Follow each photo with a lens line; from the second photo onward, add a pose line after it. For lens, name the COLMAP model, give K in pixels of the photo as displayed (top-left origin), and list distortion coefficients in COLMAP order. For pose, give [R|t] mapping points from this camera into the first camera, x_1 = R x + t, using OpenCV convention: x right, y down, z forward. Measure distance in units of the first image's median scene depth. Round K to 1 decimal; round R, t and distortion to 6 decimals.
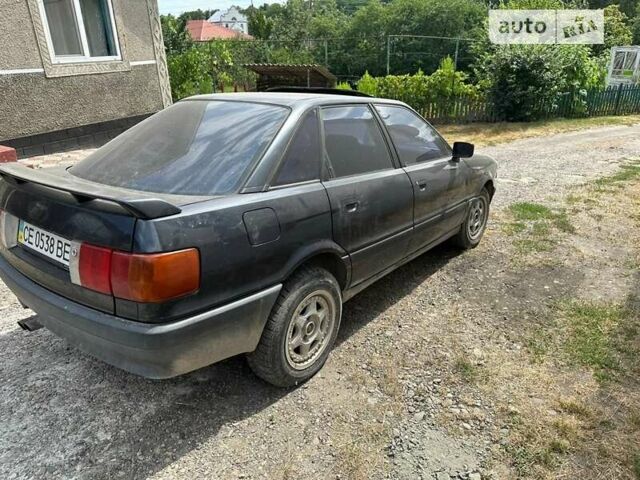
lens RADIAL K [[457.1, 0, 319.7], [0, 457.1, 240.5], [0, 0, 1]] dist [-0.006402, -0.002365]
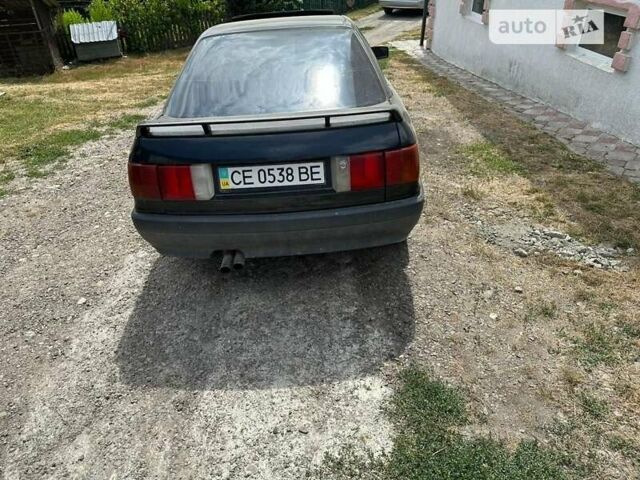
lens RADIAL K [[457.1, 0, 317.4], [0, 457.1, 241.2], [0, 0, 1]] dist [-0.006402, -0.002365]
pose [[0.786434, -0.342682, 0.513897, -1.125293], [0.257617, 0.938144, 0.231343, -0.076376], [-0.561386, -0.049547, 0.826069, -0.009324]]
